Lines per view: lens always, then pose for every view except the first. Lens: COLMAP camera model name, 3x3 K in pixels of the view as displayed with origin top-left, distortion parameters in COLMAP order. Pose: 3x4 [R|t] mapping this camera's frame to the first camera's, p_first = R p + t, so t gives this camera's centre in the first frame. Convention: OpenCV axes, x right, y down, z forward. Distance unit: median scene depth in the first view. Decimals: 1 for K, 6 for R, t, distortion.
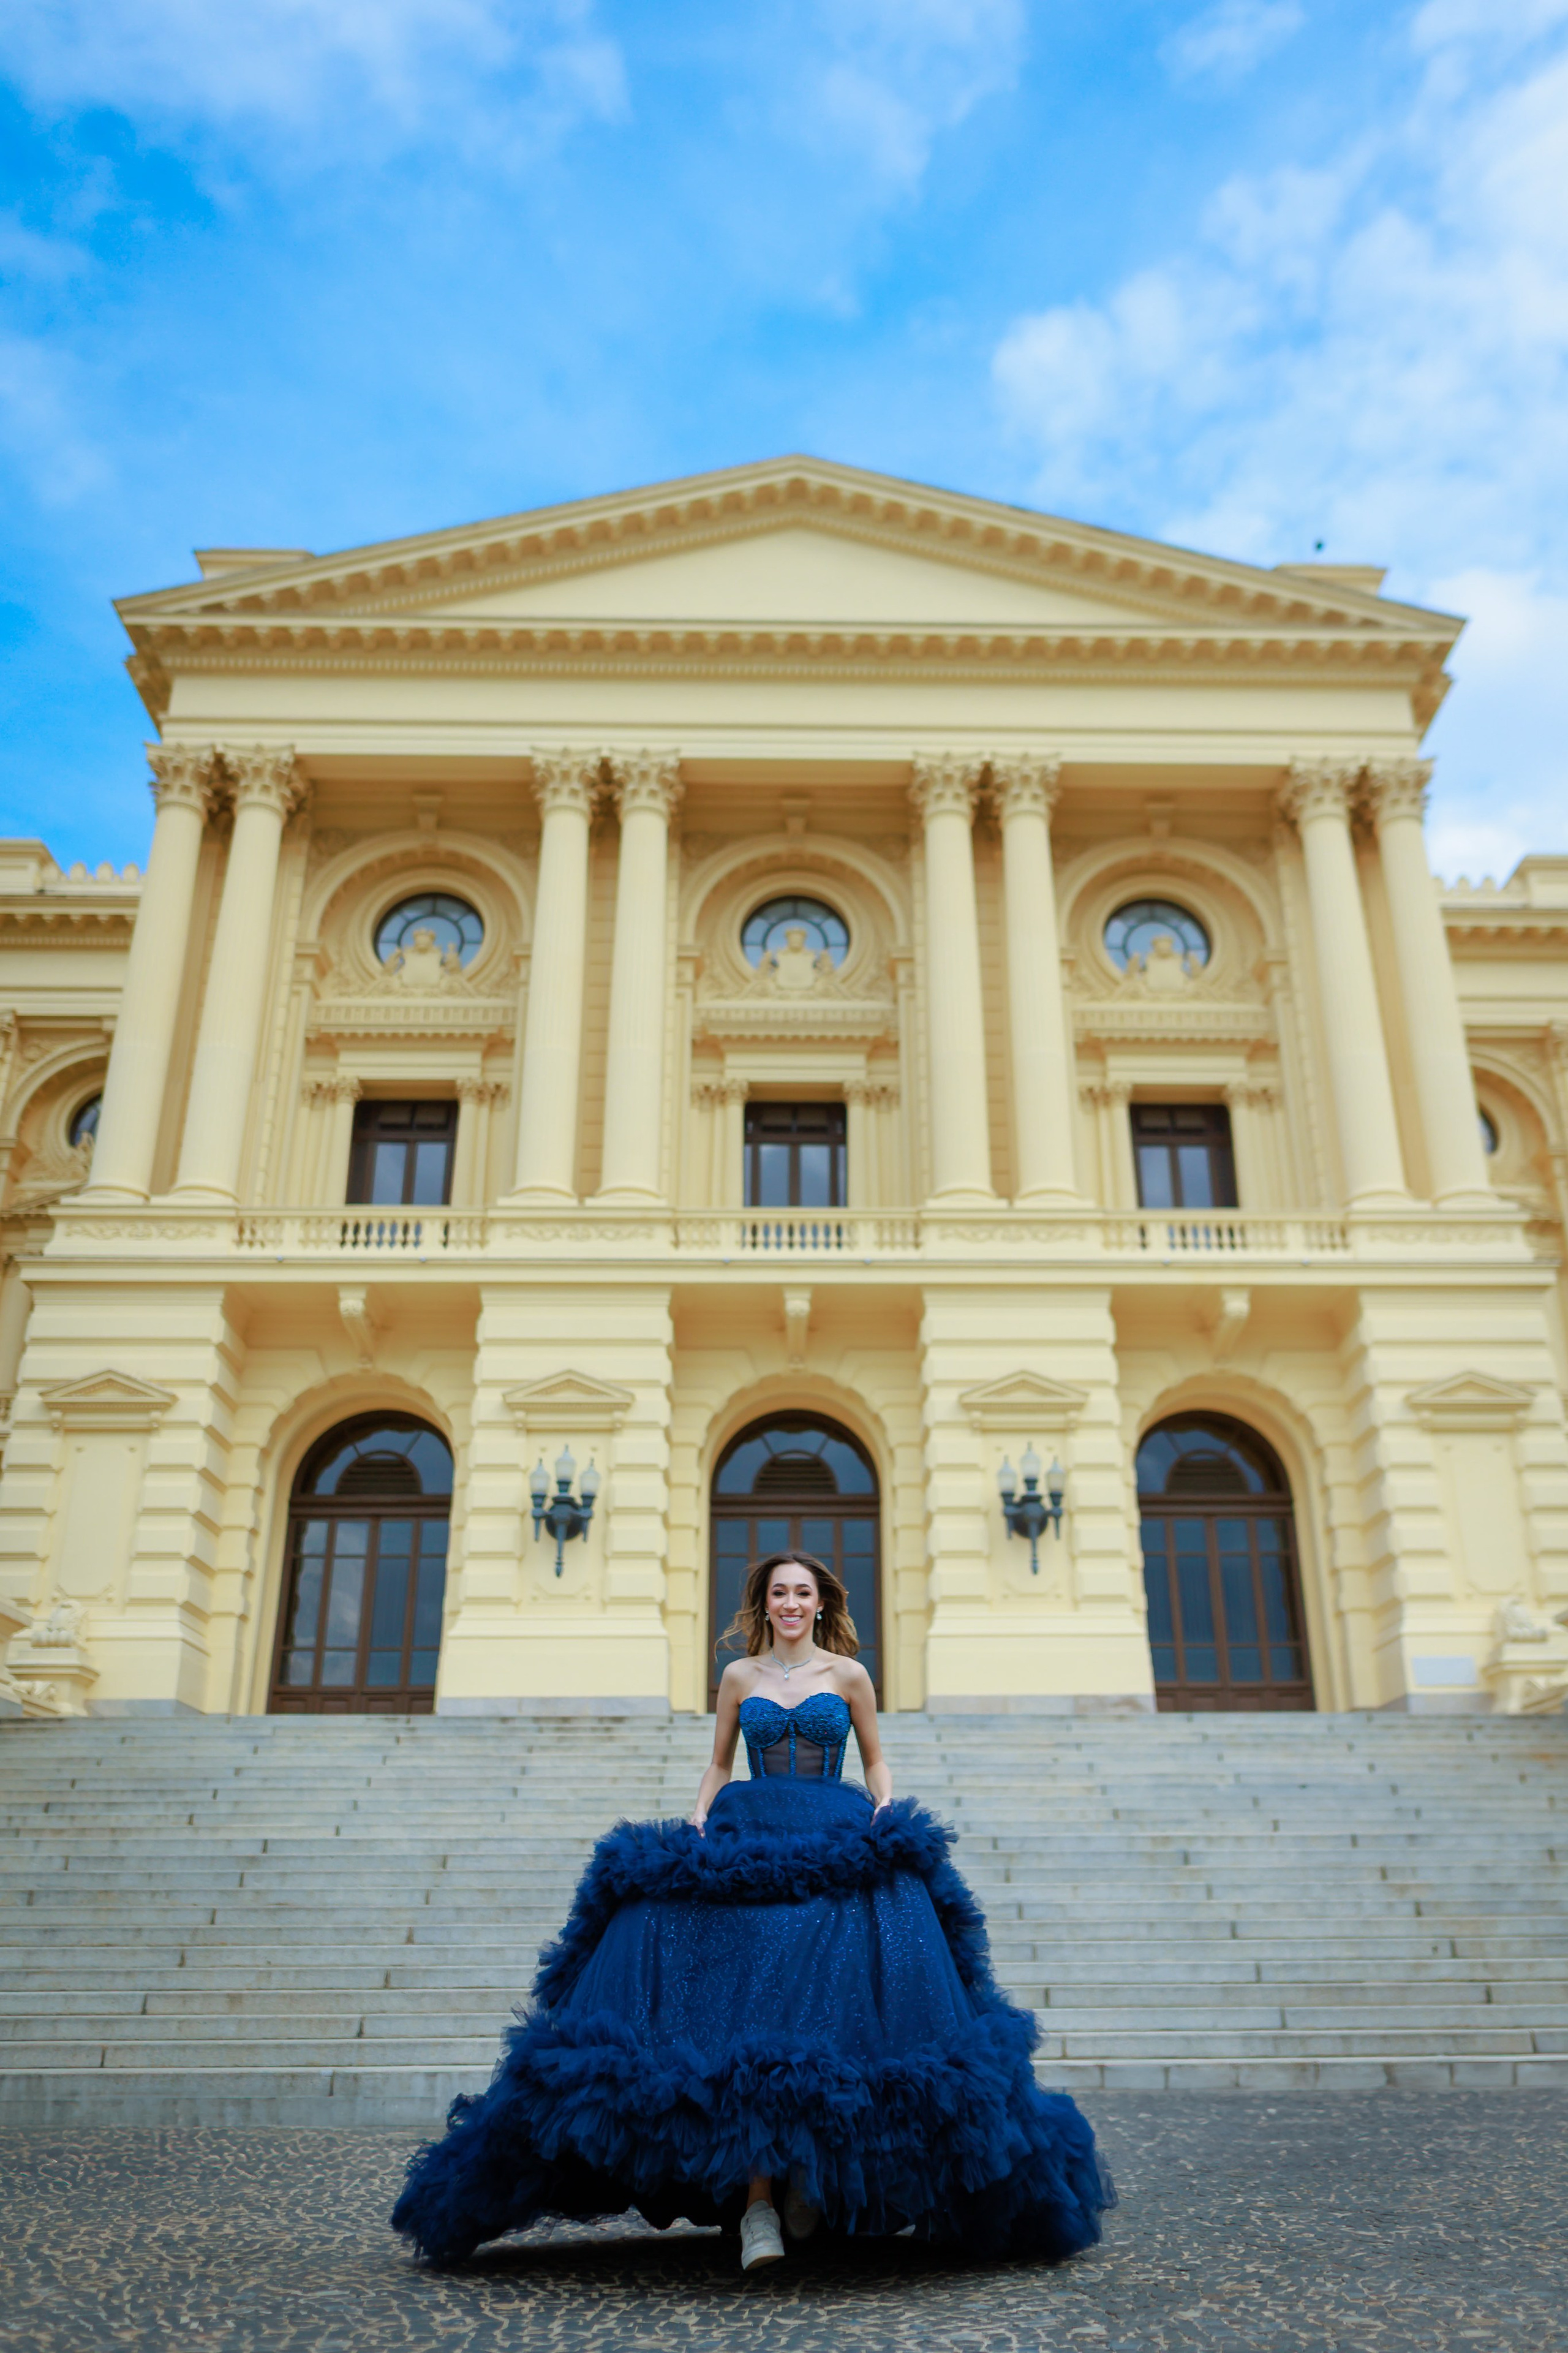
lens RADIAL K [[1692.2, 0, 827.1], [0, 1692.2, 1179.5], [0, 0, 1]] dist [-0.003090, 0.002965]
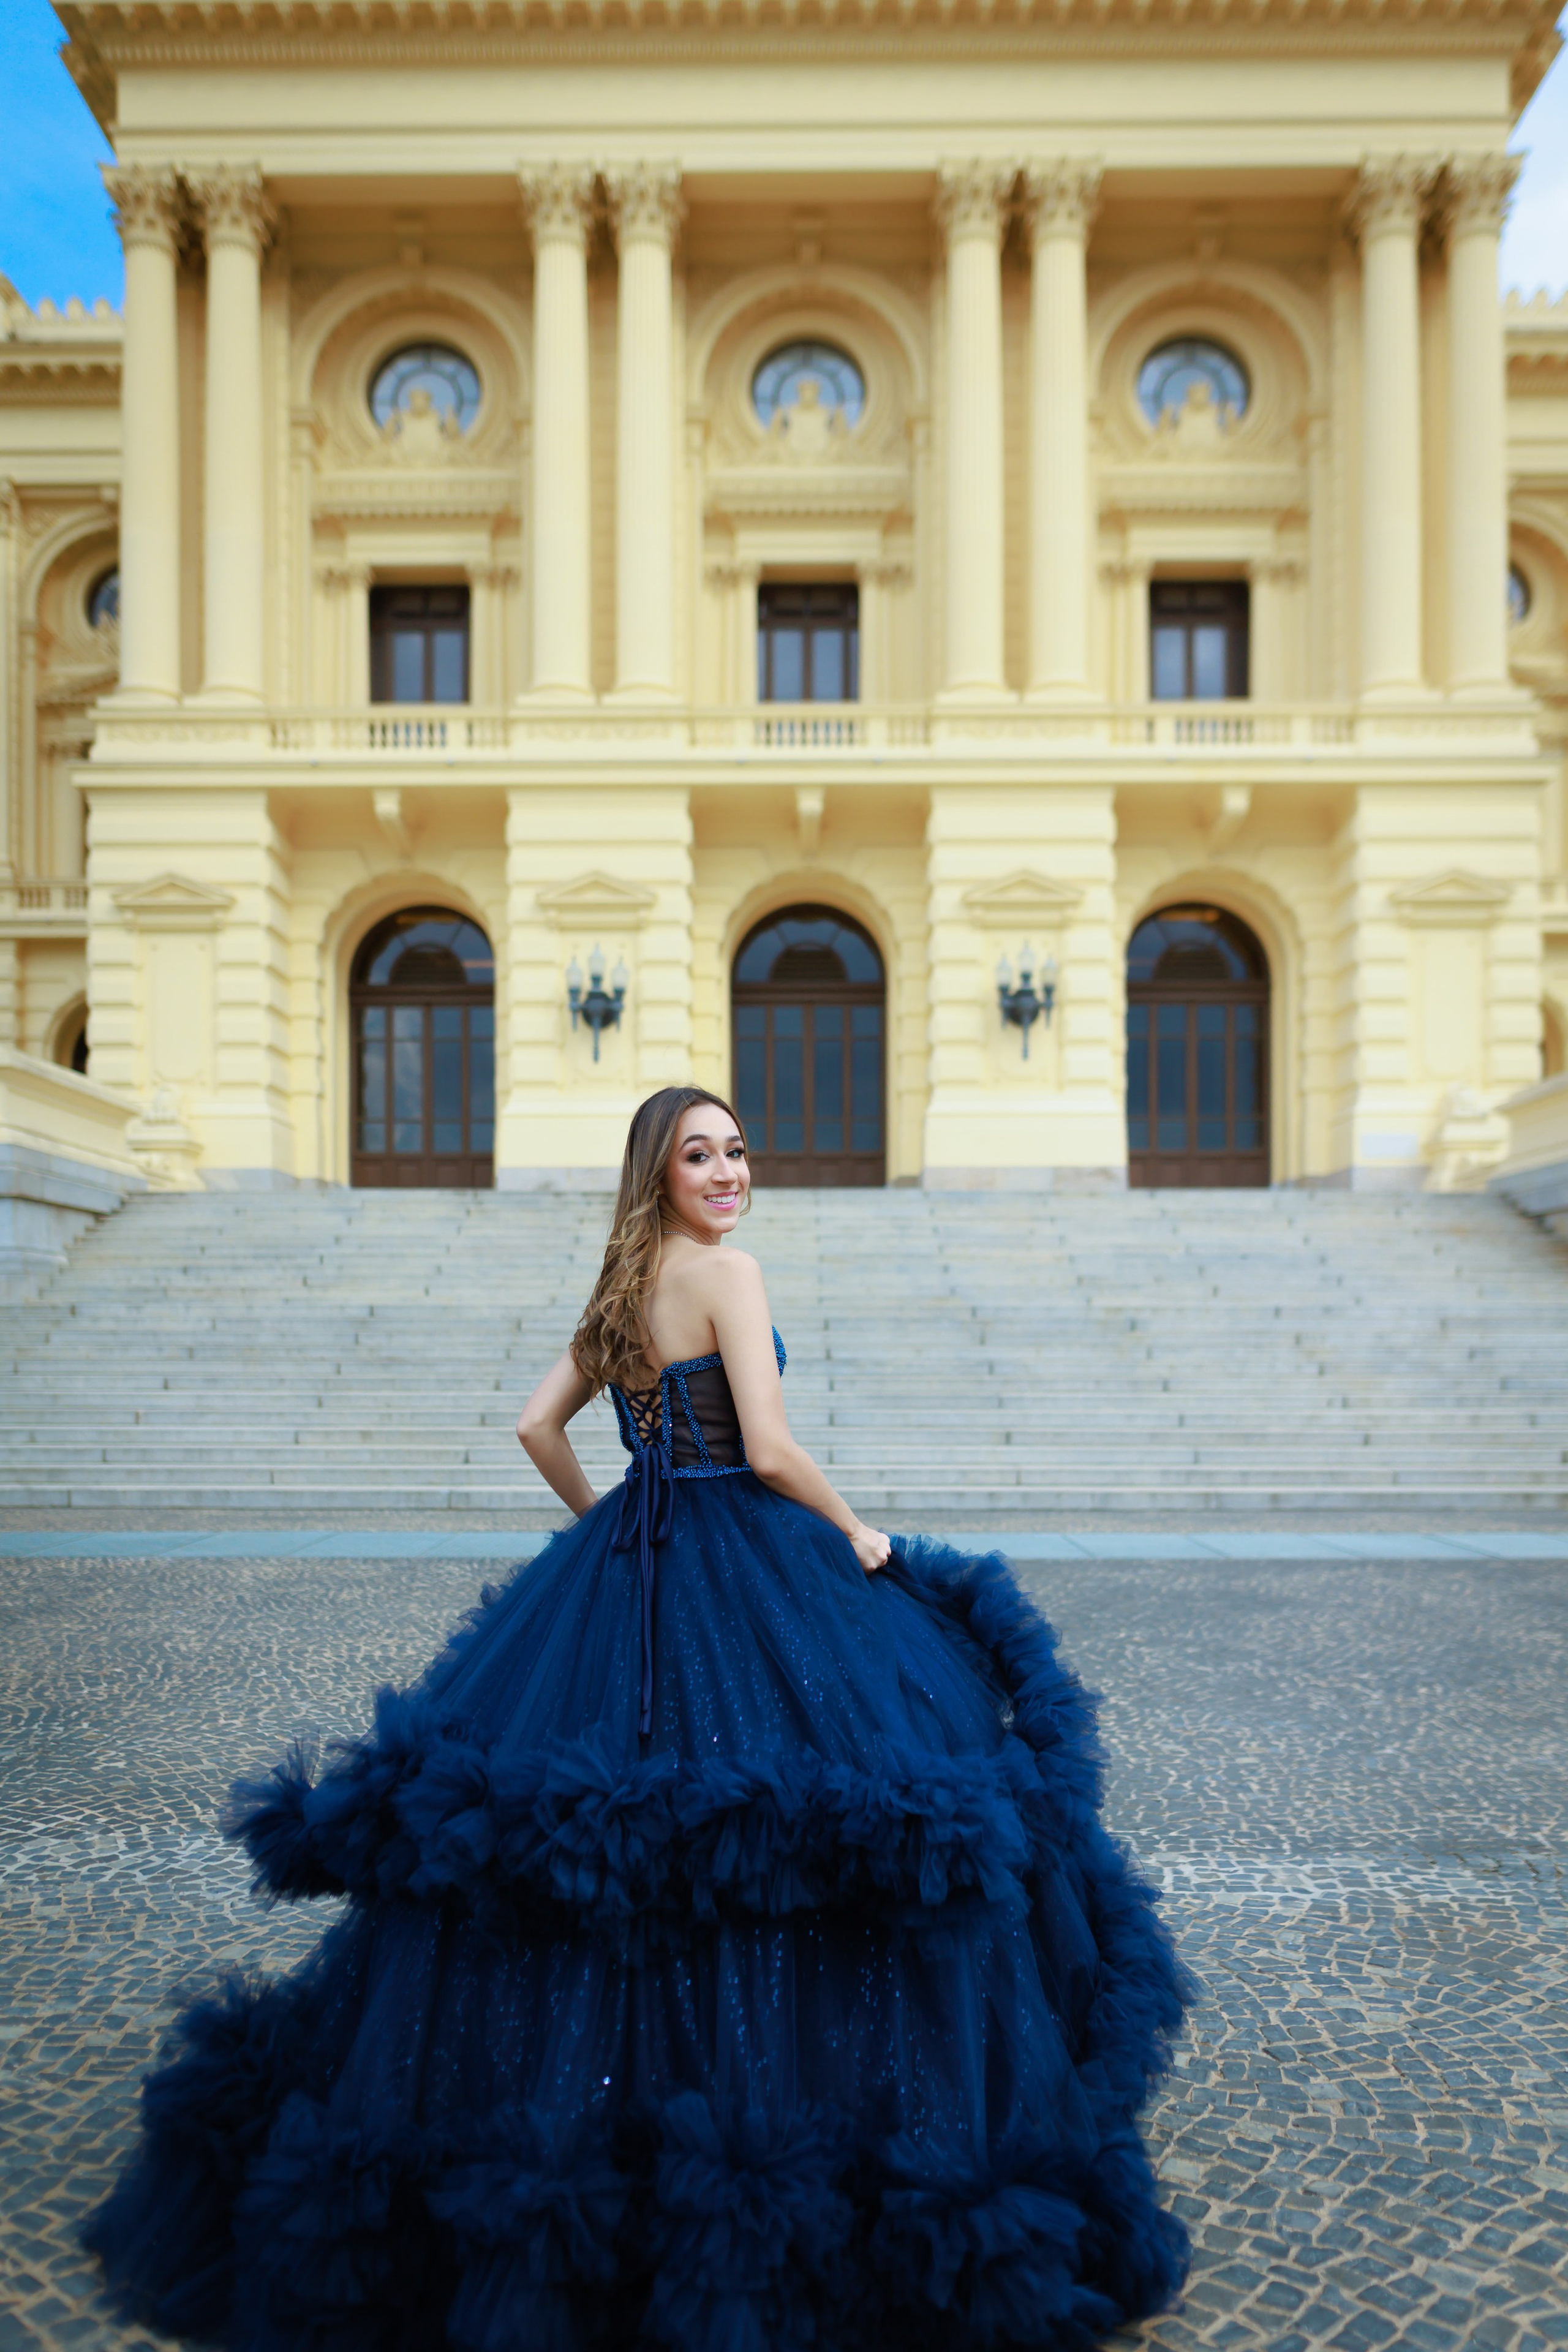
lens RADIAL K [[1586.7, 0, 778.3], [0, 1586.7, 1286.6], [0, 0, 1]] dist [-0.001554, 0.002549]
pose [[0.999284, 0.006270, -0.037324, 0.001143], [0.008491, 0.923904, 0.382530, -0.024690], [0.036883, -0.382573, 0.923189, -0.016240]]
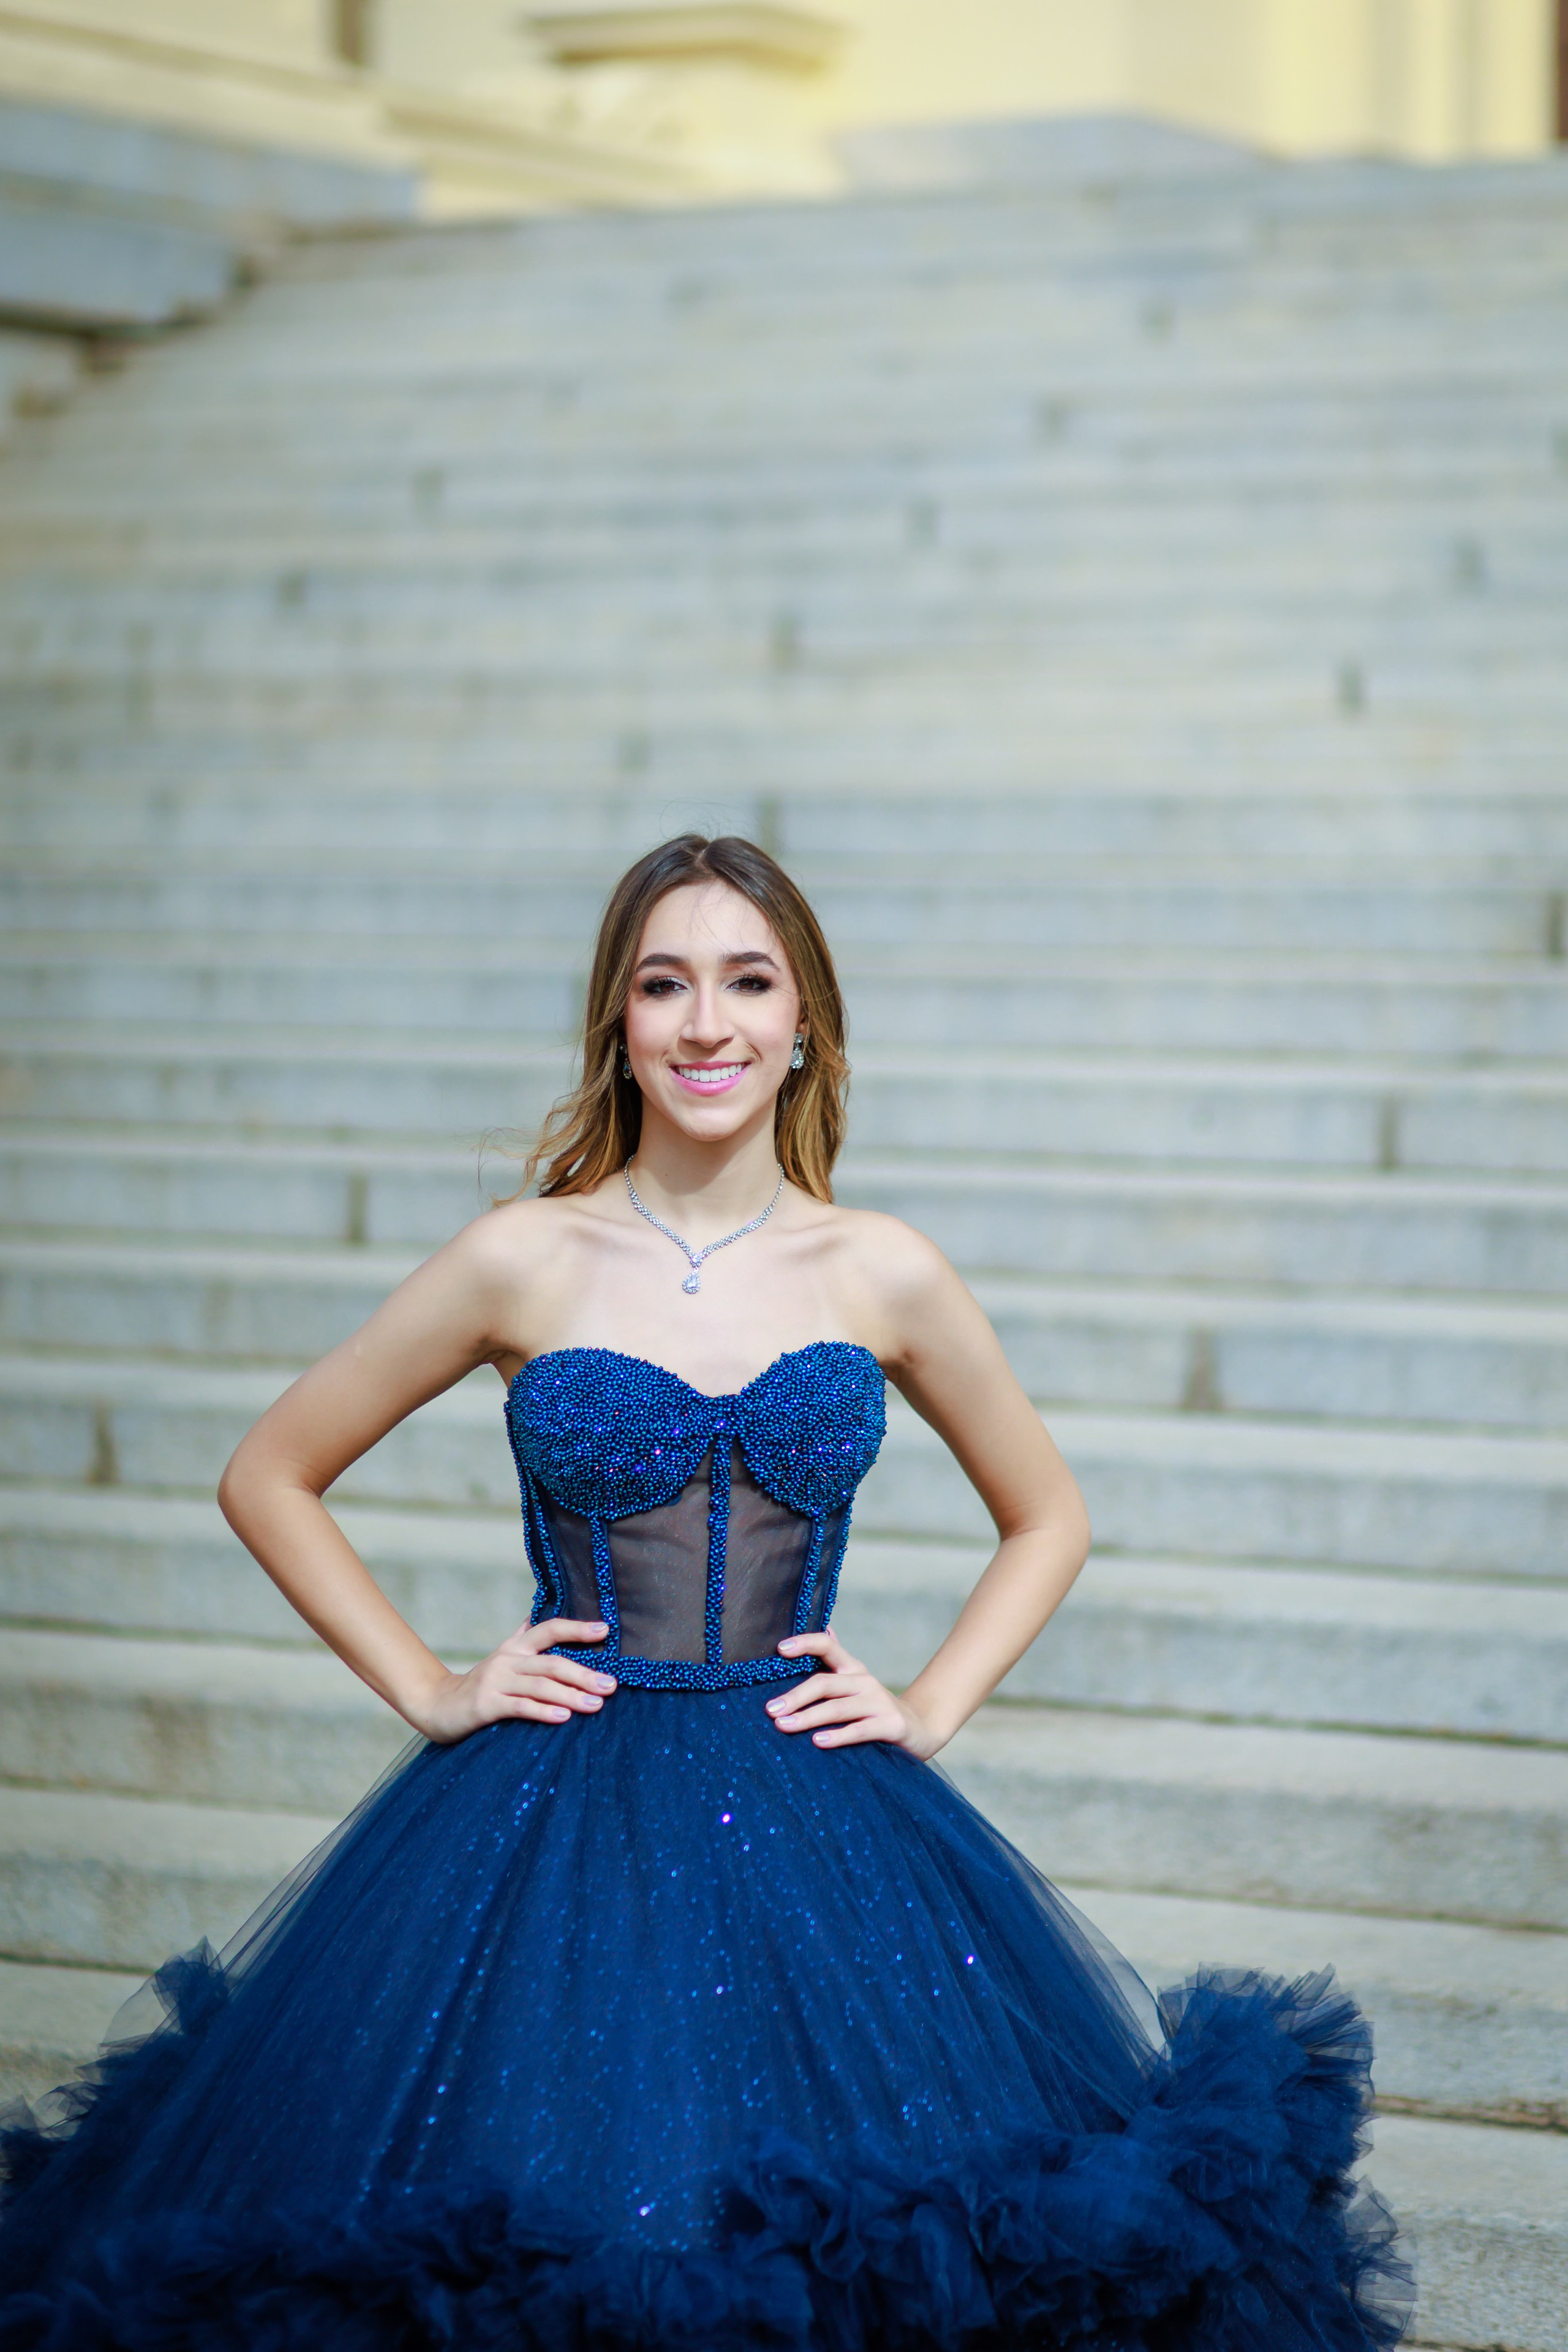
lens RADIAL K [[5704.7, 0, 784.0], [0, 5704.7, 1176.0], [0, 0, 1]] dist [-0.031096, -0.073463]
pose [[0.864213, 0.040148, -0.501522, 0.007287], [0.202943, 0.884306, 0.420497, 0.062910], [0.460381, -0.465179, 0.756080, 0.203239]]
